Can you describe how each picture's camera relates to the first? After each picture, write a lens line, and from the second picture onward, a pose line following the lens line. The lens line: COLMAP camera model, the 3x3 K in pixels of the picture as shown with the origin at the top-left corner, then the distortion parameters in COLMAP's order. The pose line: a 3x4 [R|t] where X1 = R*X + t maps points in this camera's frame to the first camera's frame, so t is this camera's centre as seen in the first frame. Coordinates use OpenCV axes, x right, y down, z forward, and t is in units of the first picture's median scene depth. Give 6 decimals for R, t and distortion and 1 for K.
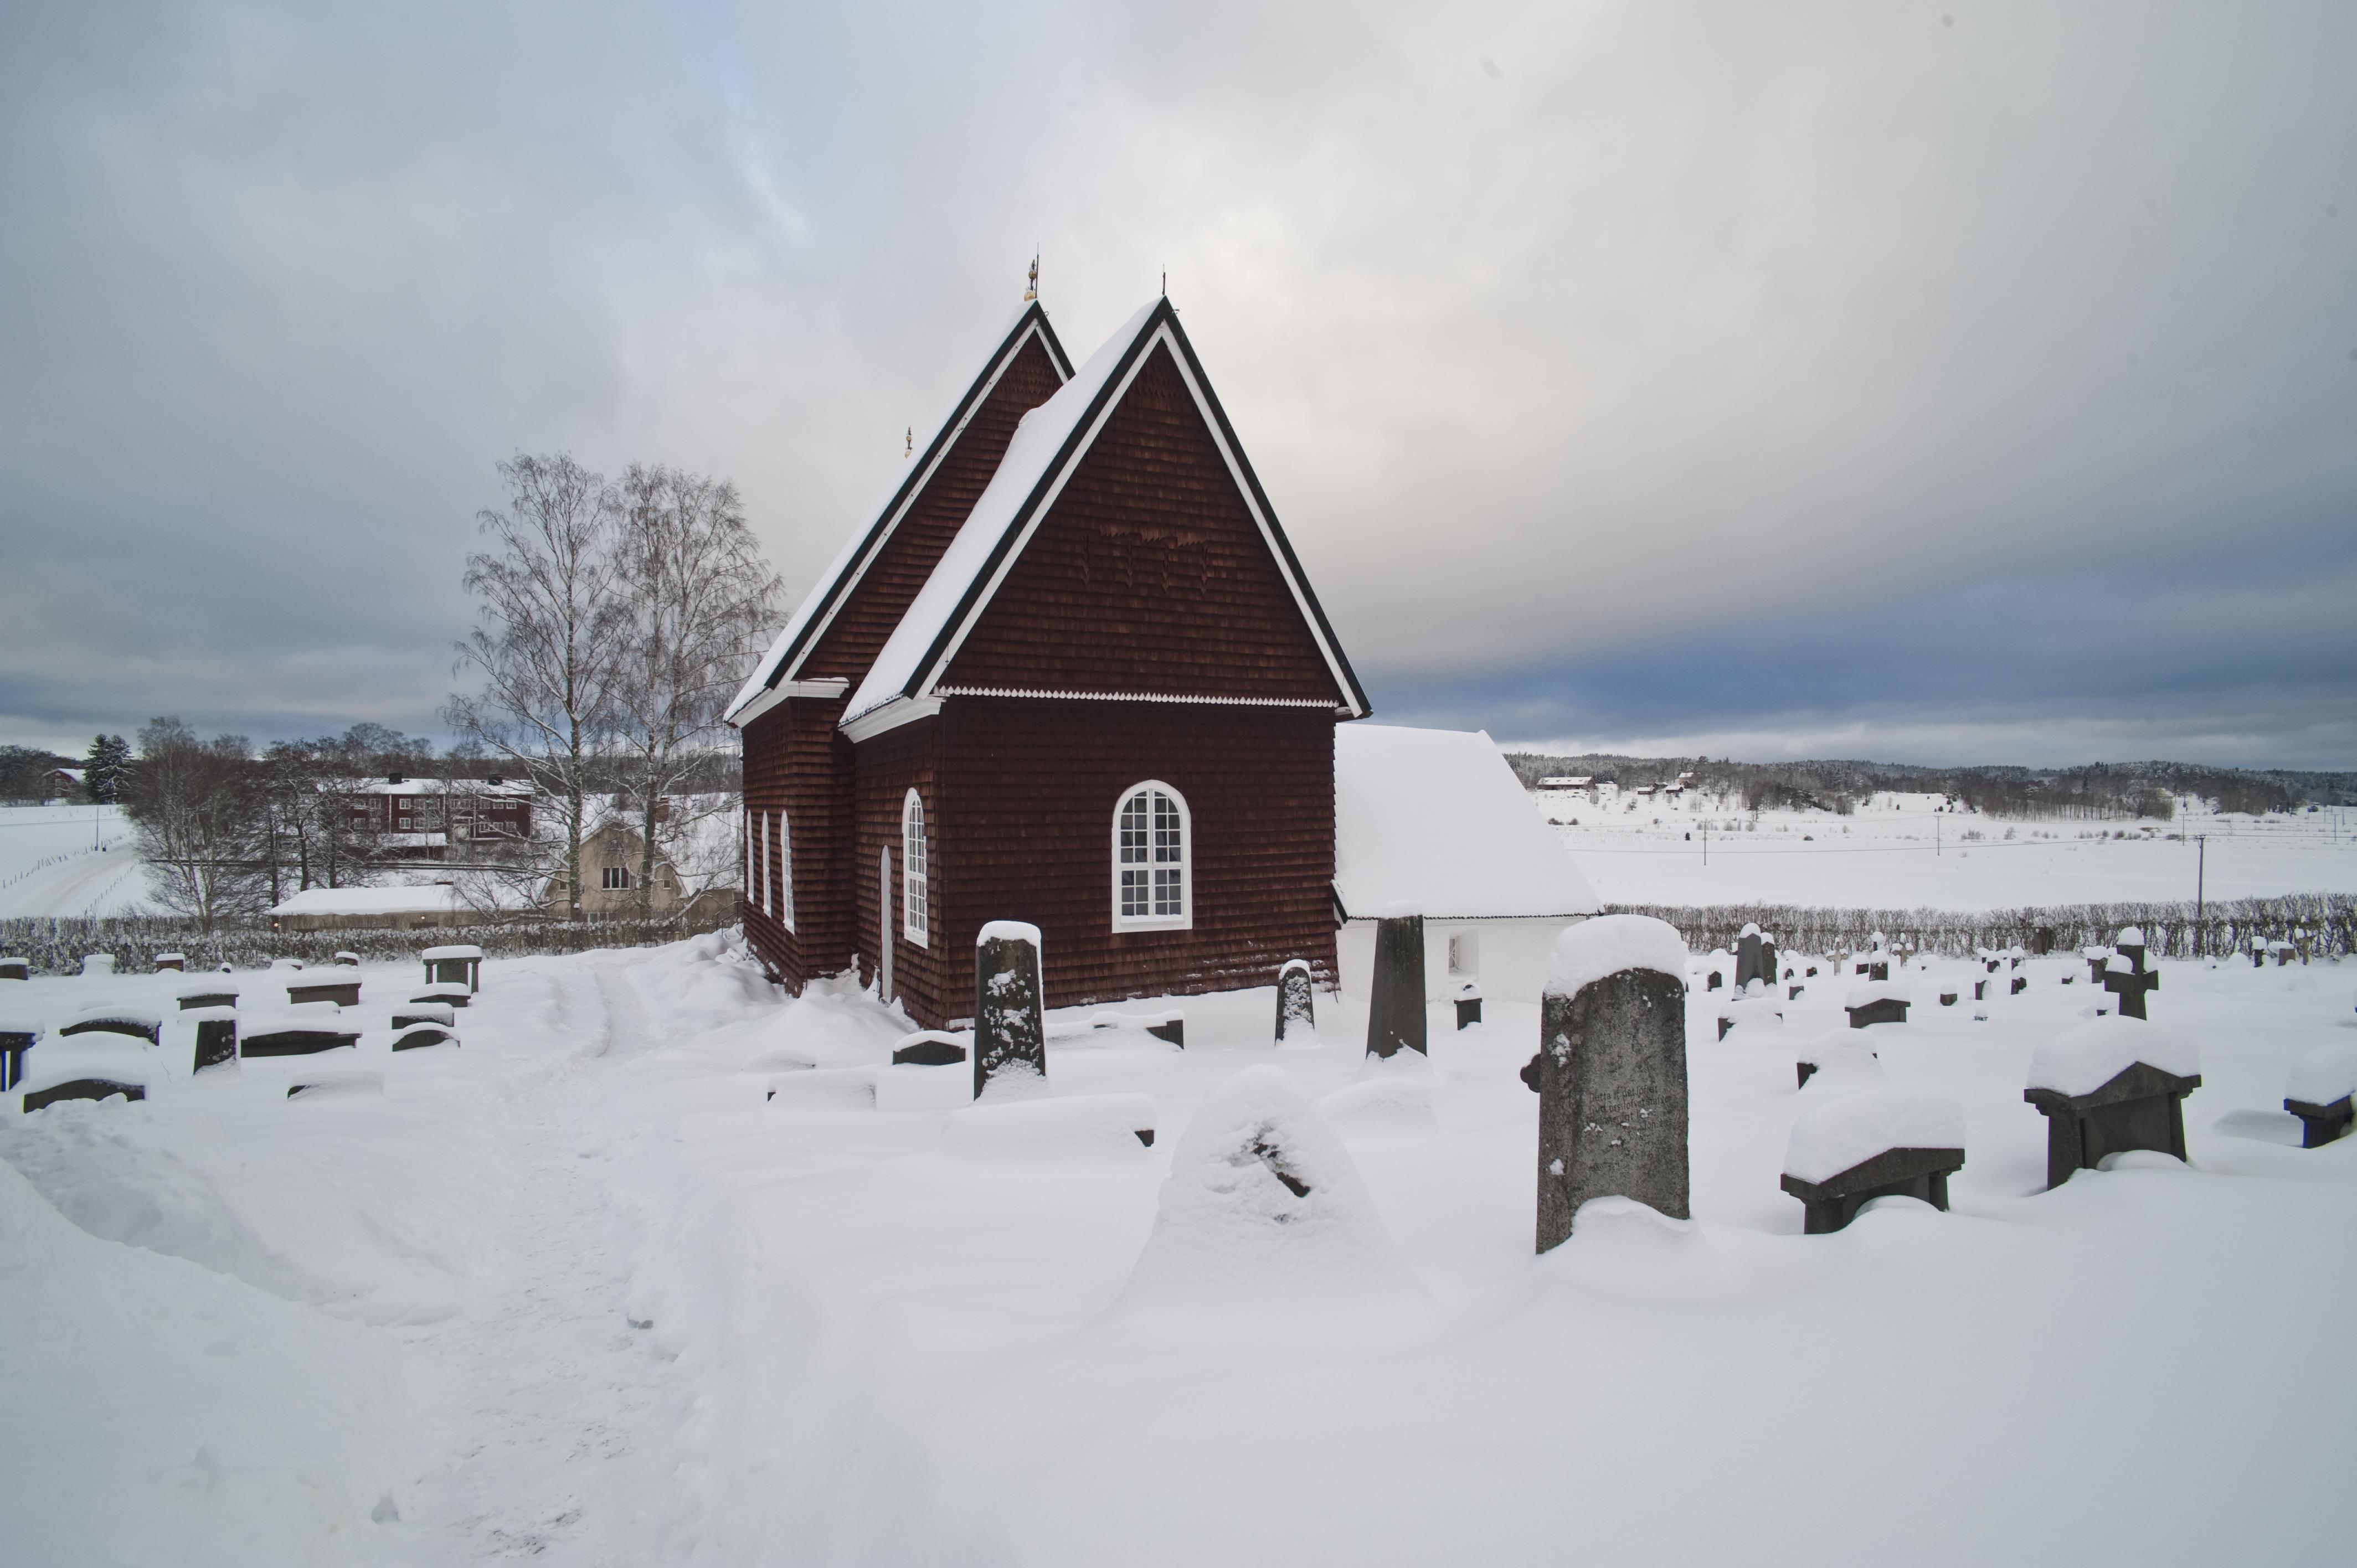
lens RADIAL K [[1177.5, 0, 1220.1], [0, 1177.5, 781.9], [0, 0, 1]] dist [-0.059378, 0.000216]
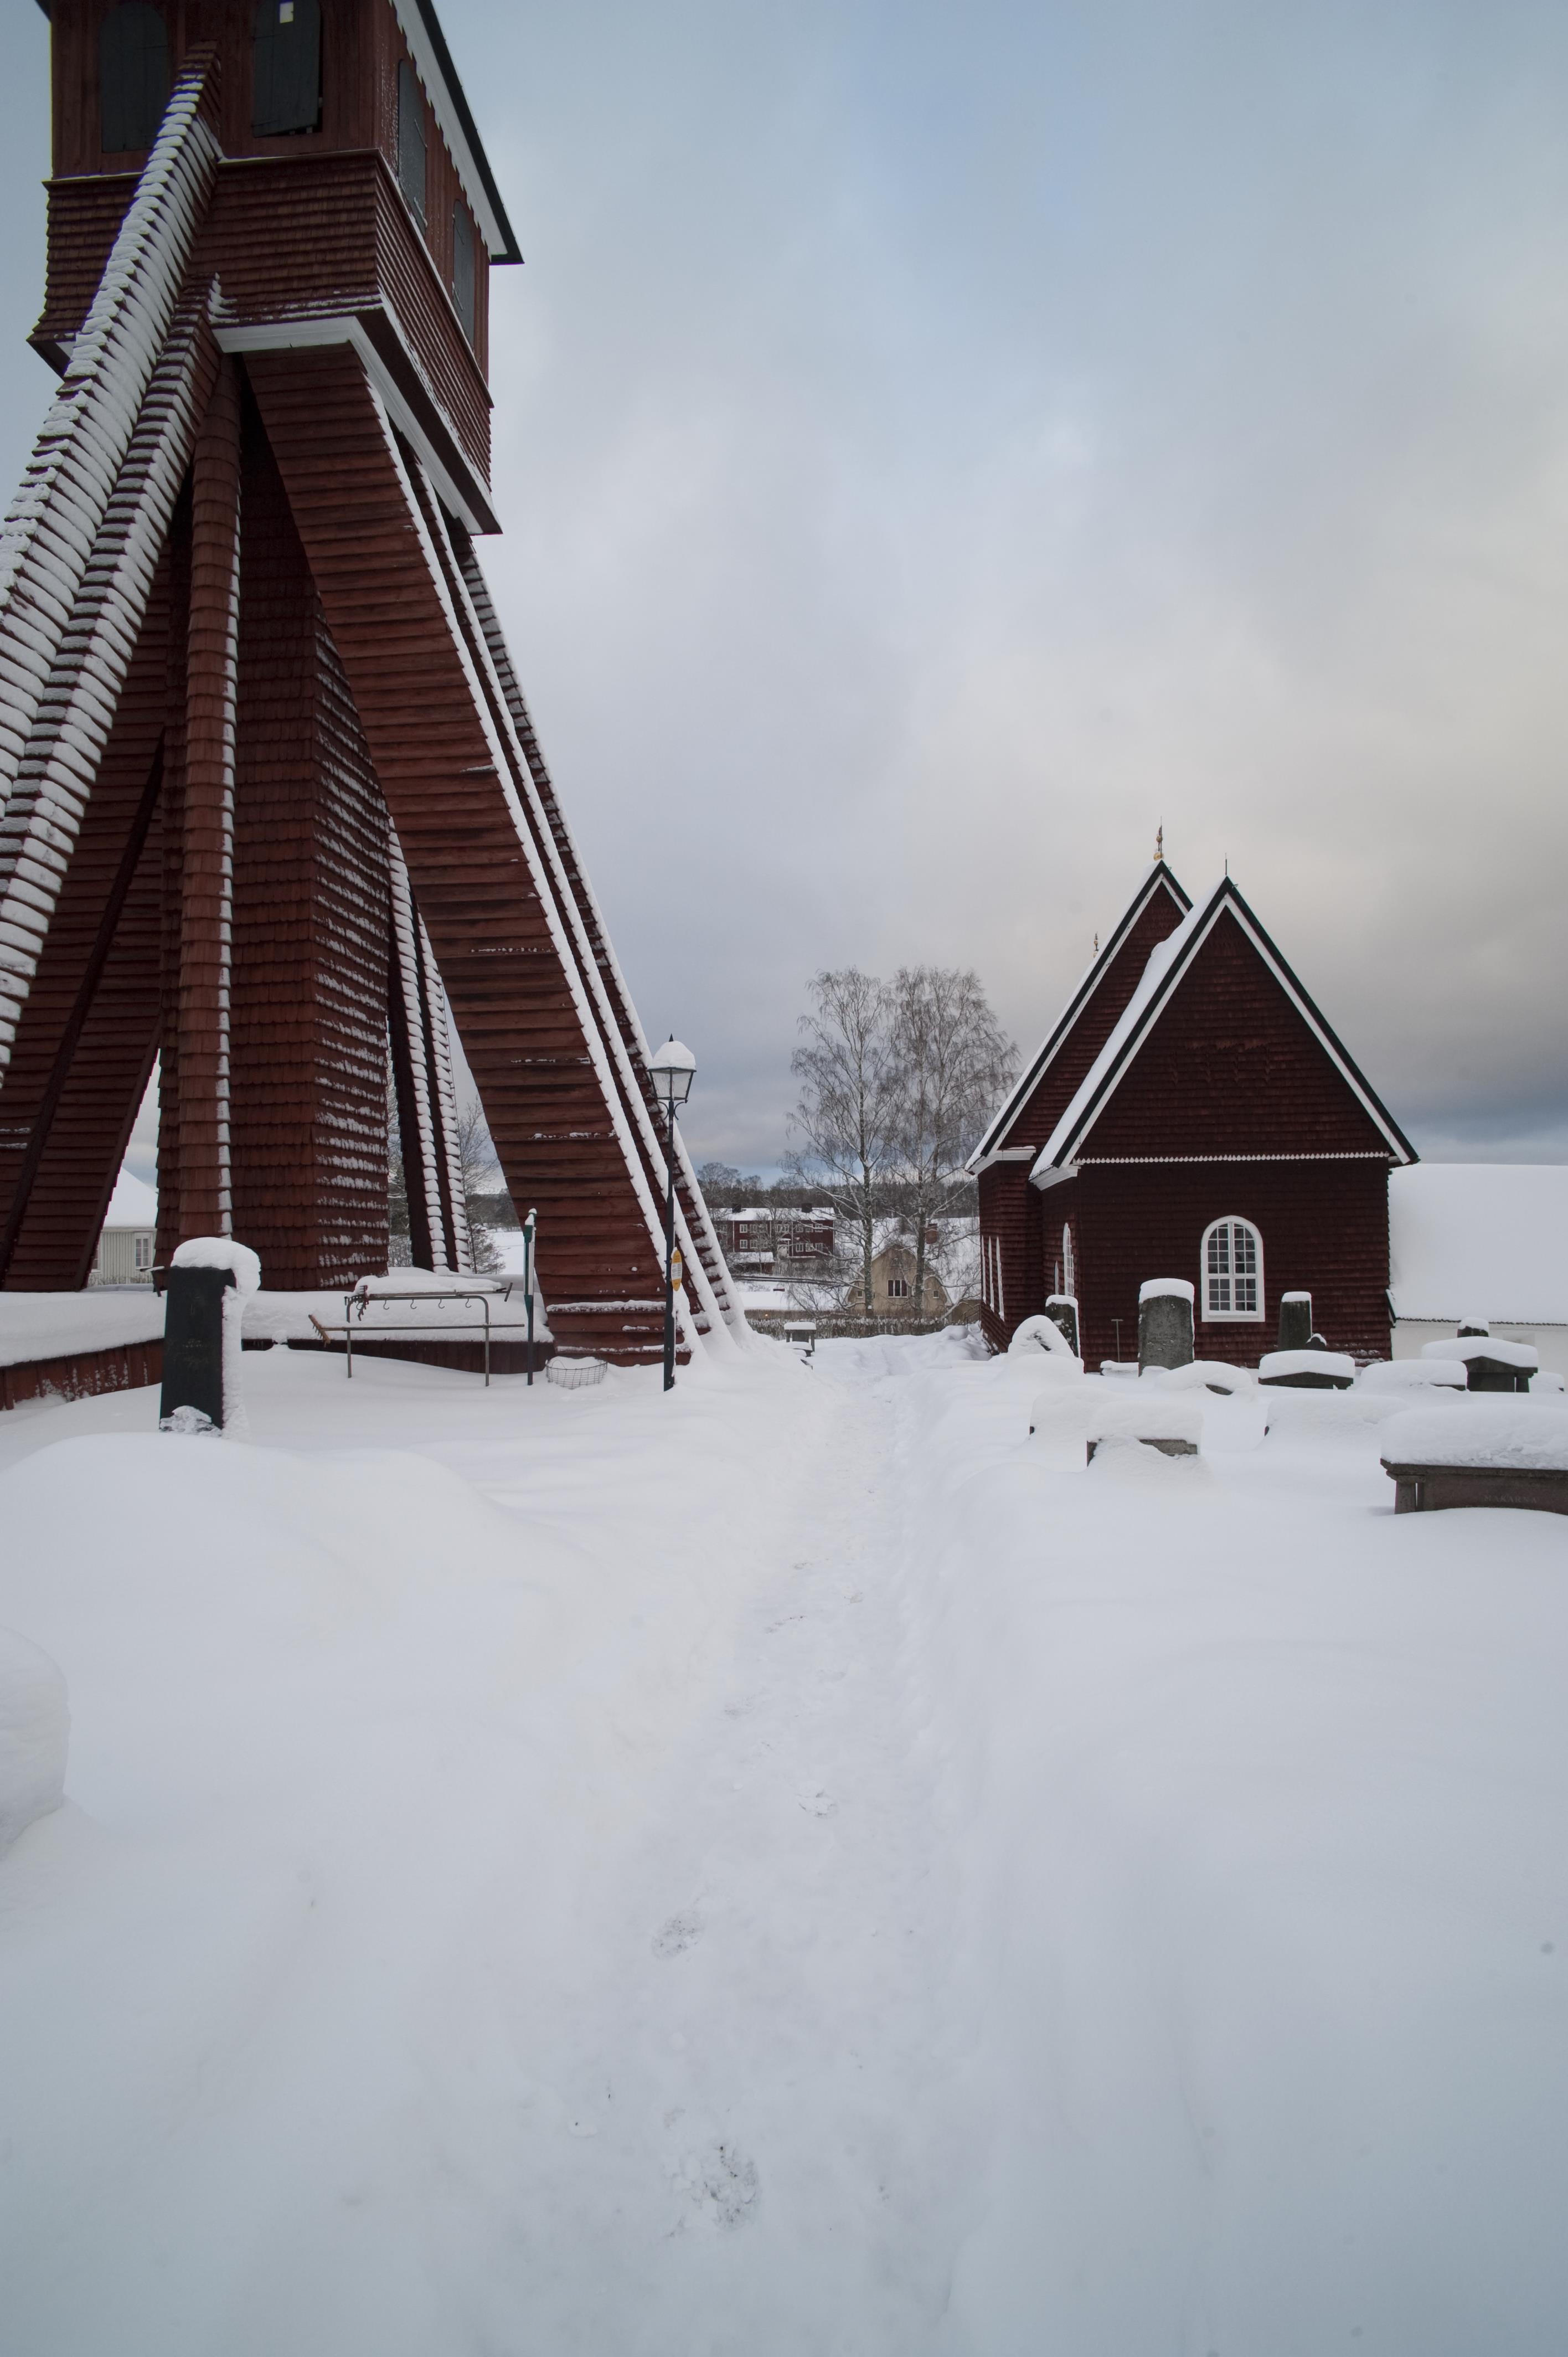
lens RADIAL K [[1177.5, 0, 772.1], [0, 1177.5, 1191.1], [0, 0, 1]] dist [-0.059378, 0.000216]
pose [[0.831376, -0.022604, -0.555250, 0.253445], [0.017335, 0.999741, -0.014744, -0.019152], [0.555439, 0.002633, 0.831553, -0.459561]]
